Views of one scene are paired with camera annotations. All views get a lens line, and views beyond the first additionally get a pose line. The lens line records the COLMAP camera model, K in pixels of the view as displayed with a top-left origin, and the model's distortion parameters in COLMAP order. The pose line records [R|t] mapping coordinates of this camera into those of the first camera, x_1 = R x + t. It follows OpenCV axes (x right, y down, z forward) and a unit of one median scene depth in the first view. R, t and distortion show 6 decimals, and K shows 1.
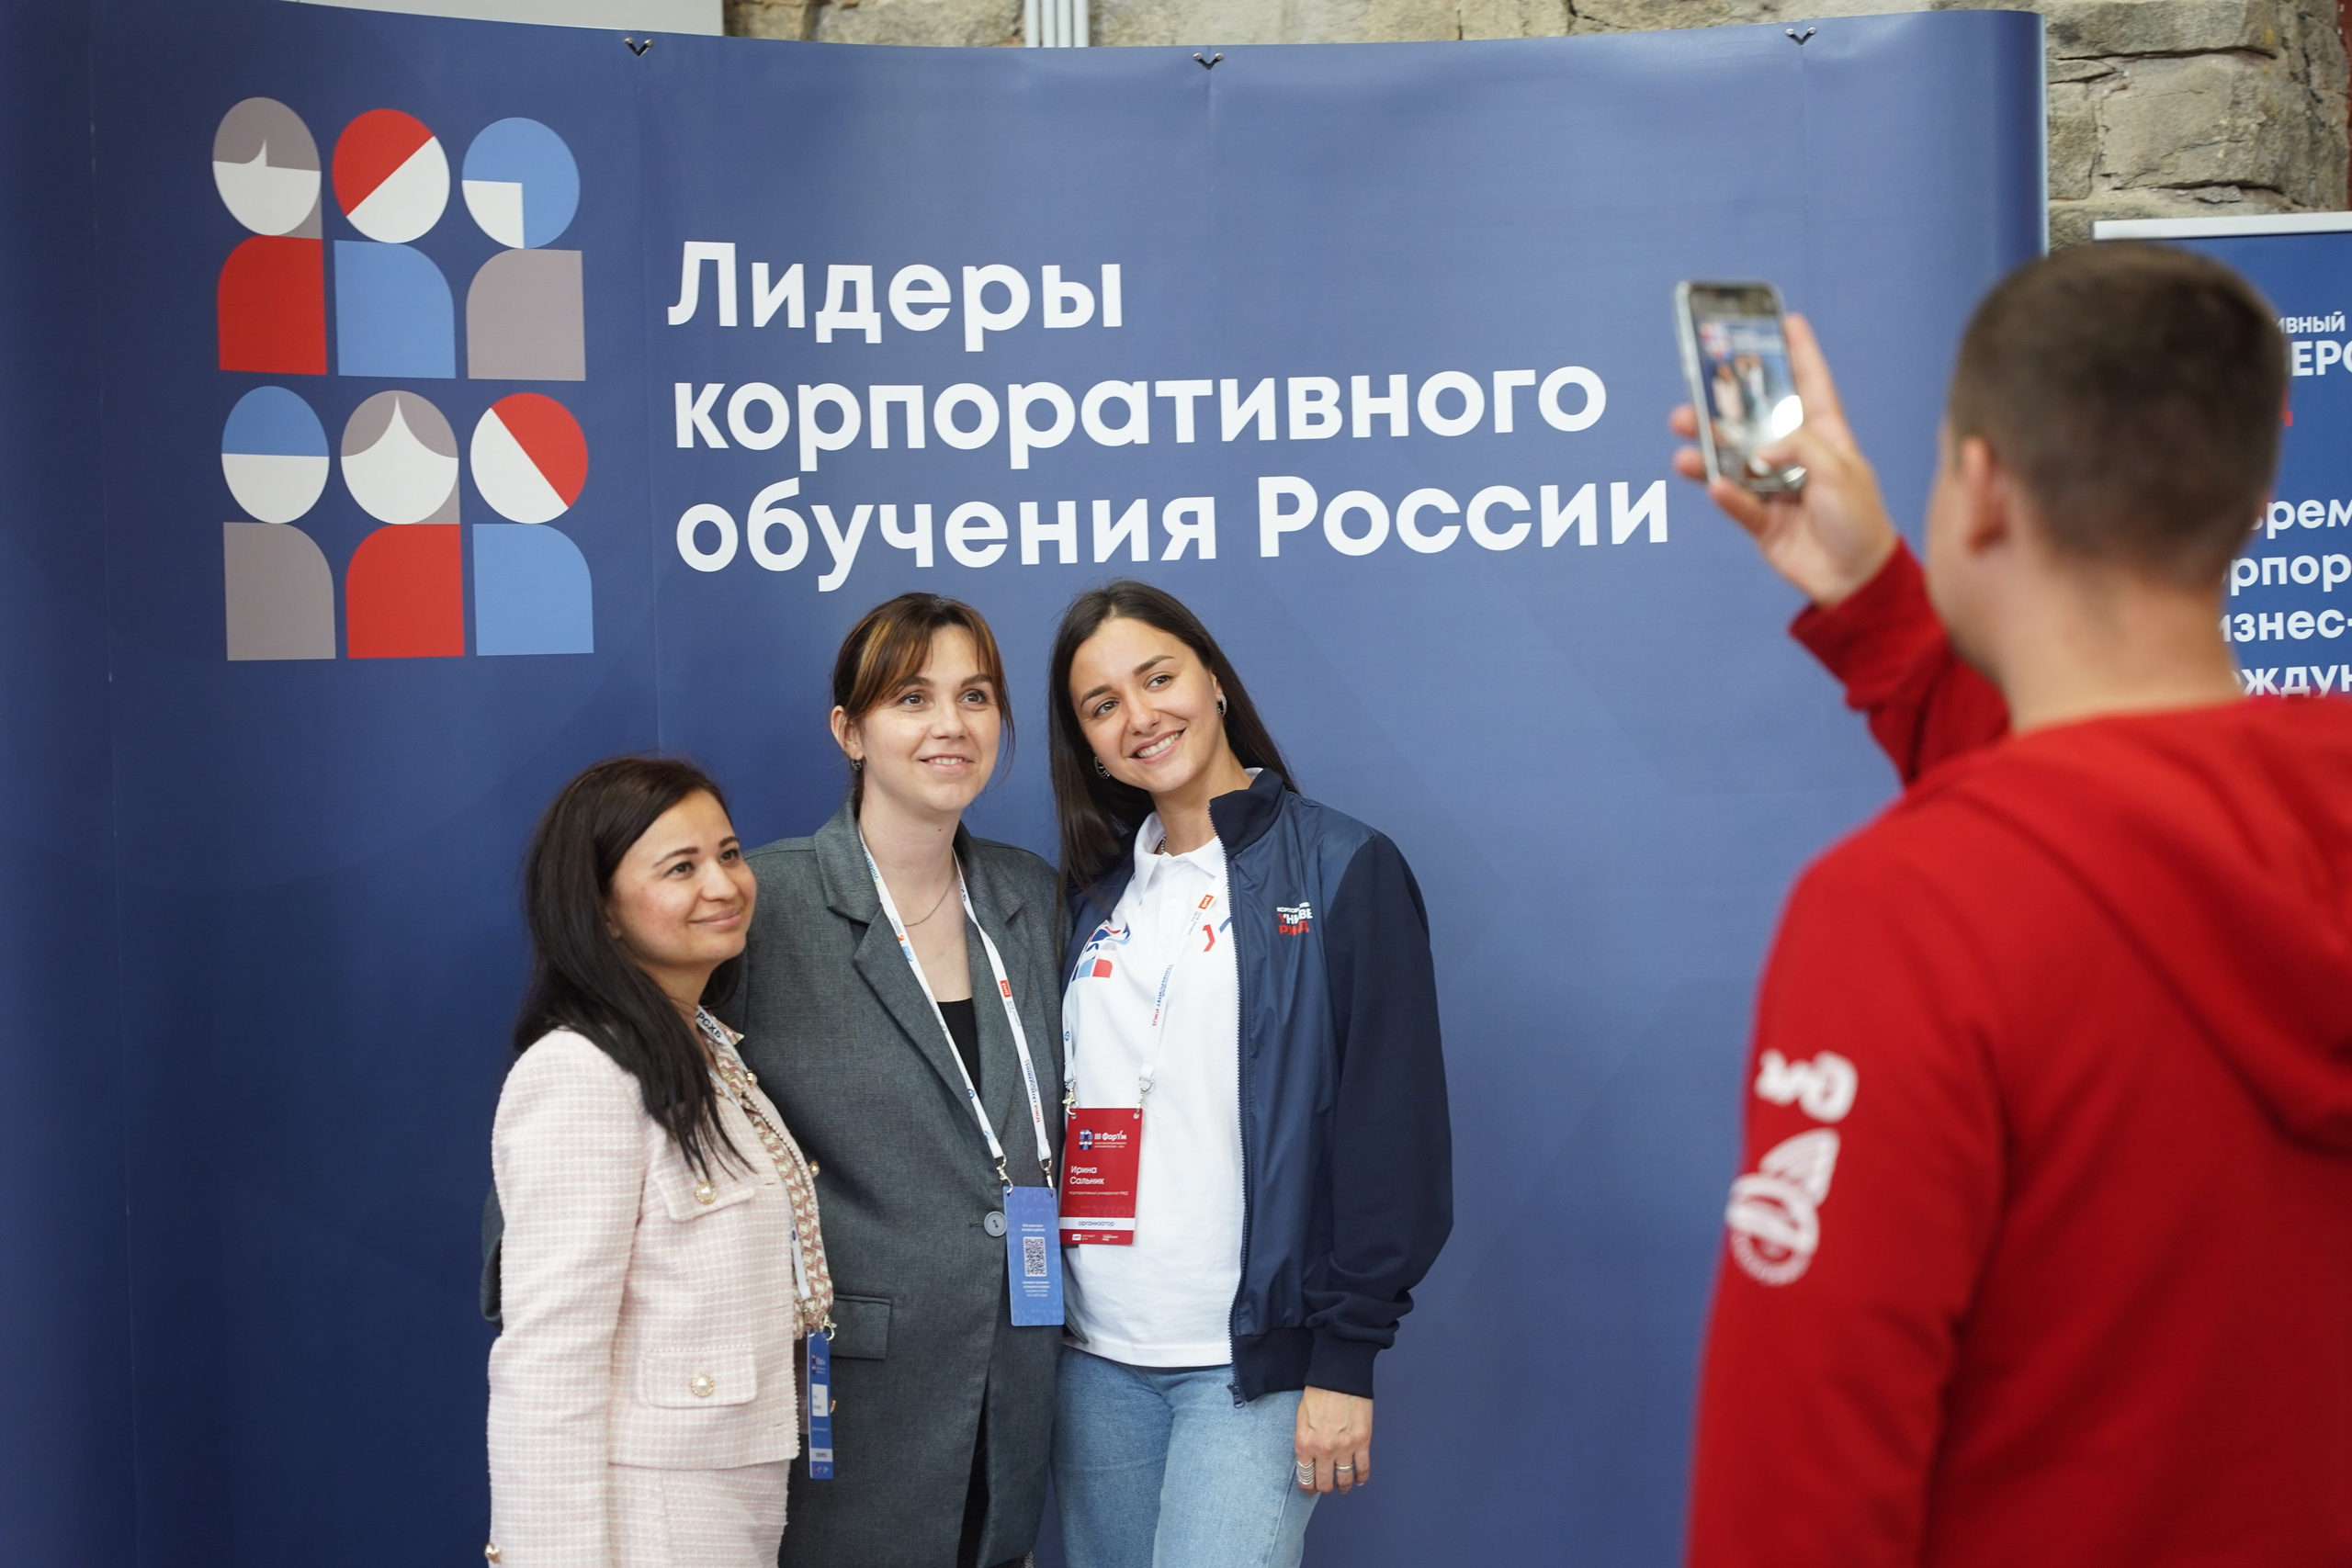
lens RADIAL K [[4316.0, 0, 1176.8], [0, 4316.0, 785.7], [0, 0, 1]] dist [-0.049010, 0.000000]
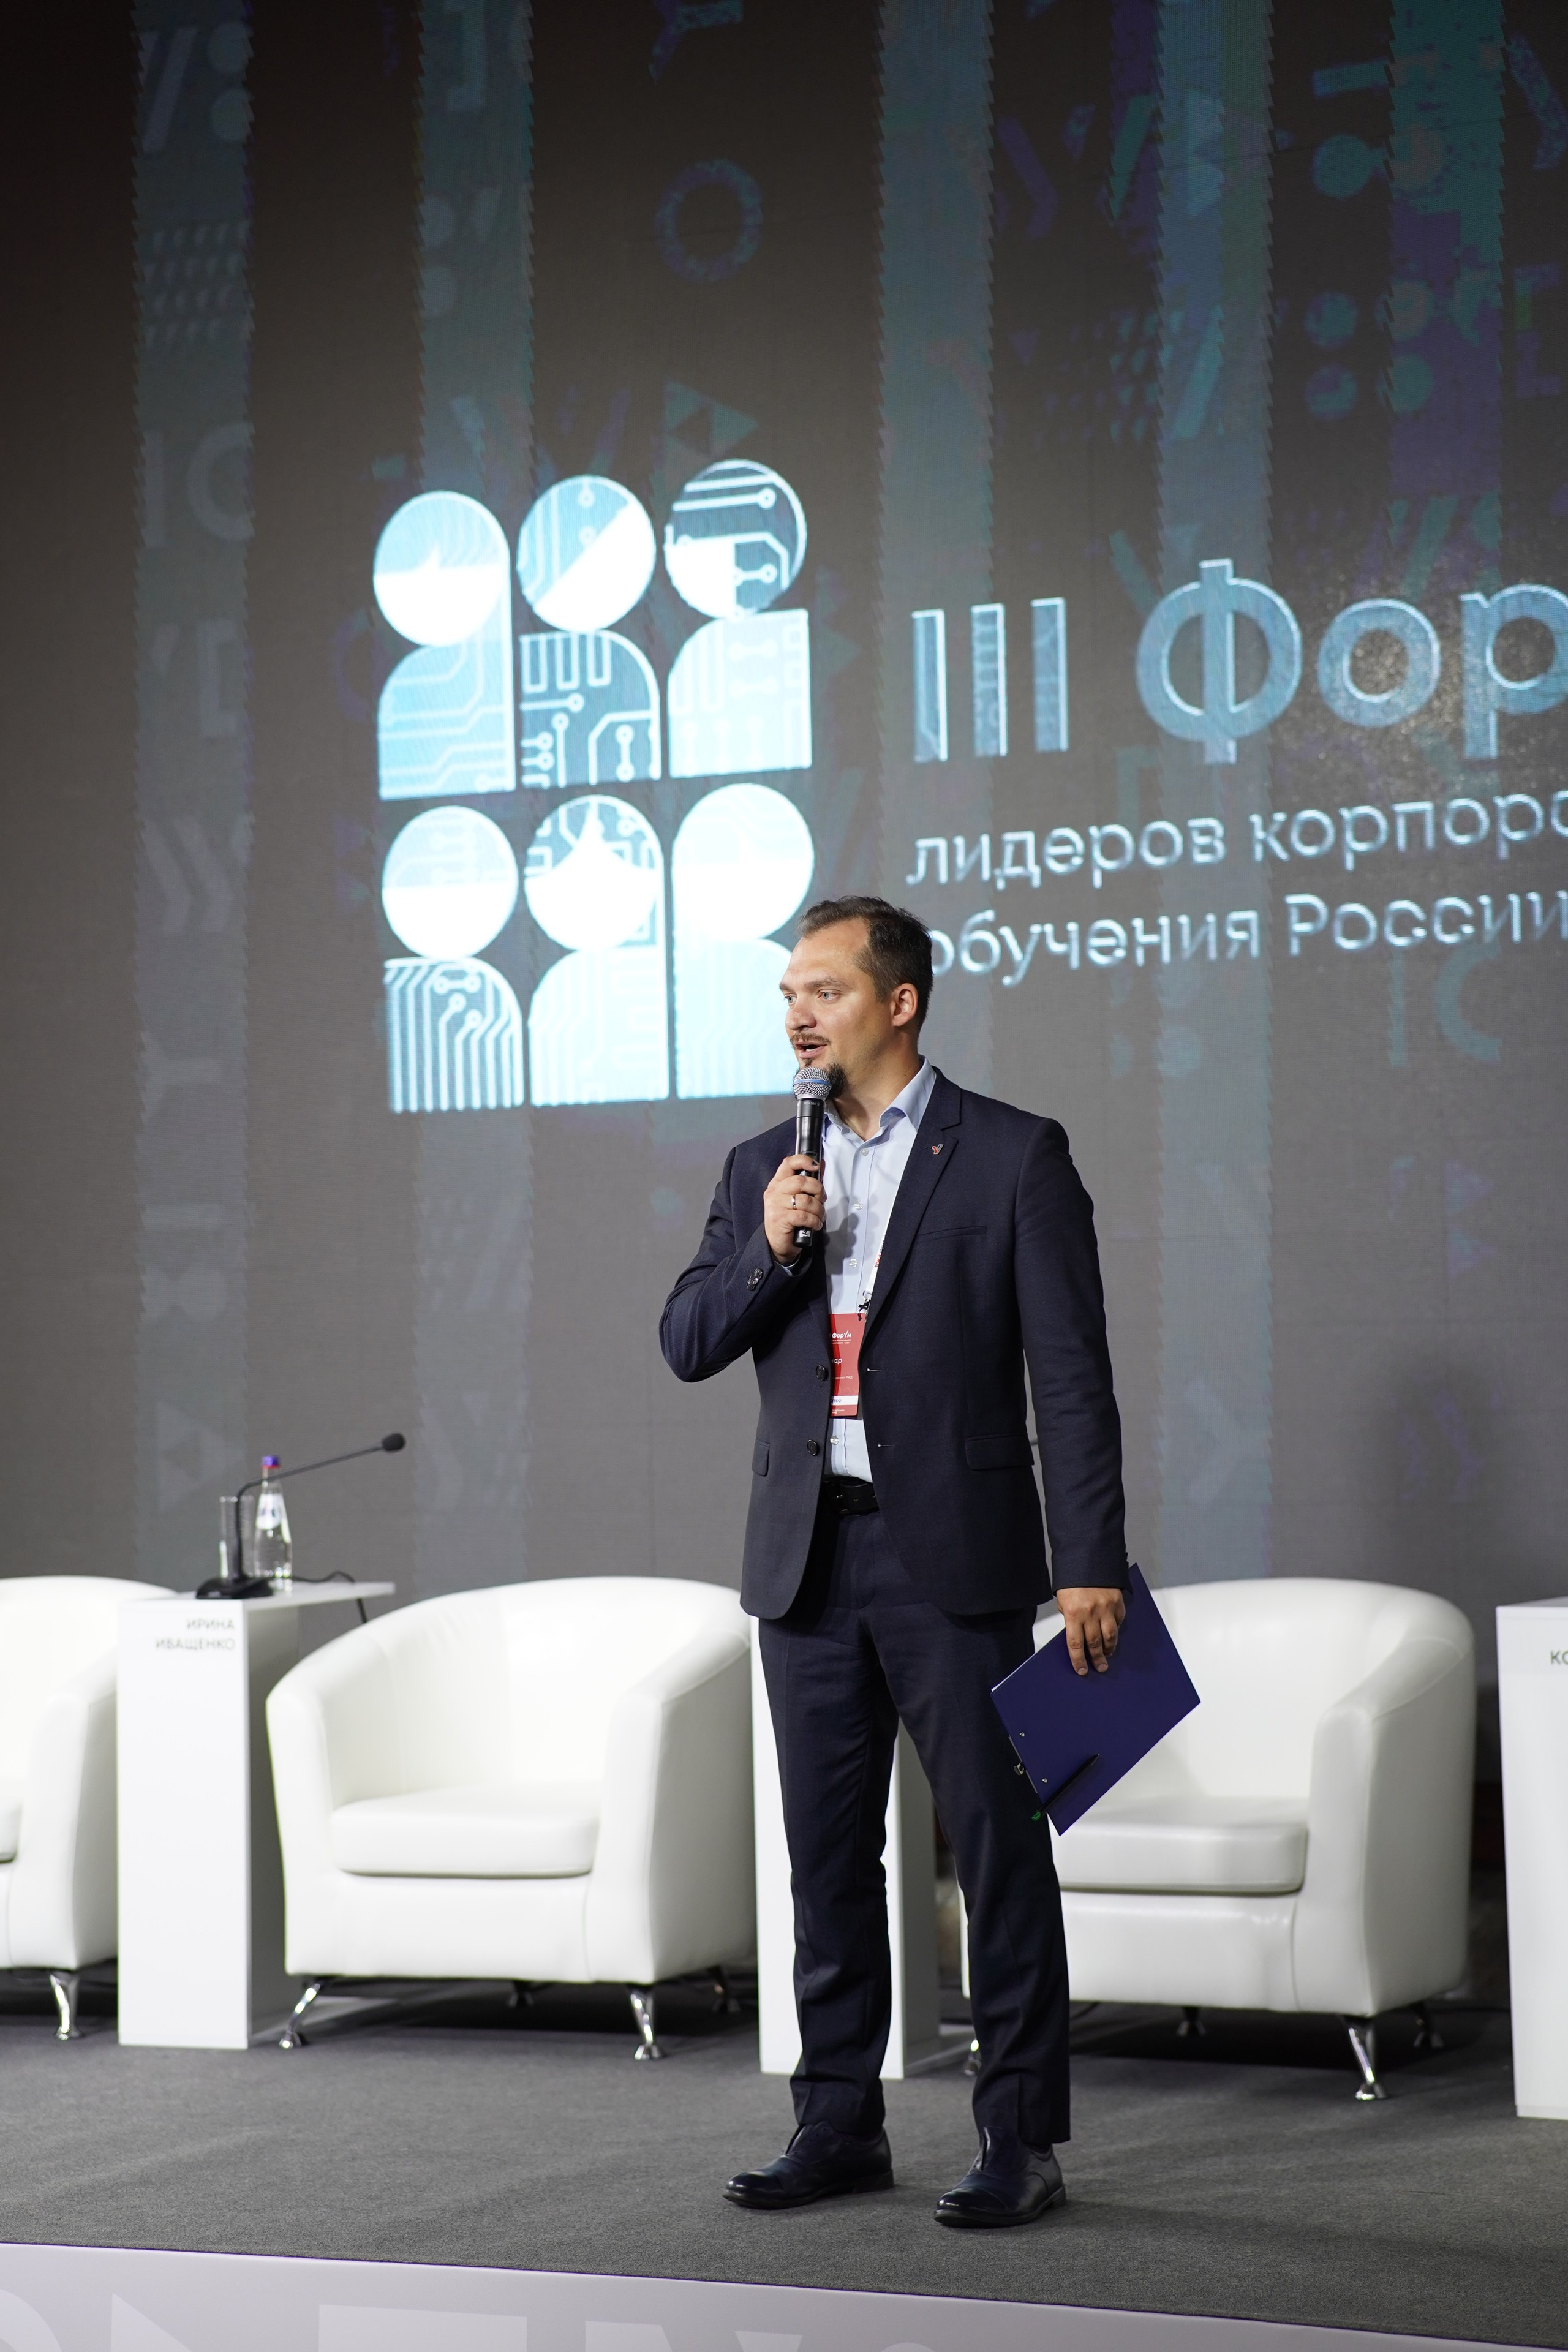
lens RADIAL K [[5638.9, 0, 785.8], [0, 5638.9, 1176.6], [0, 0, 1]] dist [0.136466, 0.000000]
pose [[0.989507, -0.024015, -0.142474, 0.104098], [0.021344, 0.999567, -0.020245, 0.050167], [0.142898, 0.016991, 0.989592, -0.790517]]
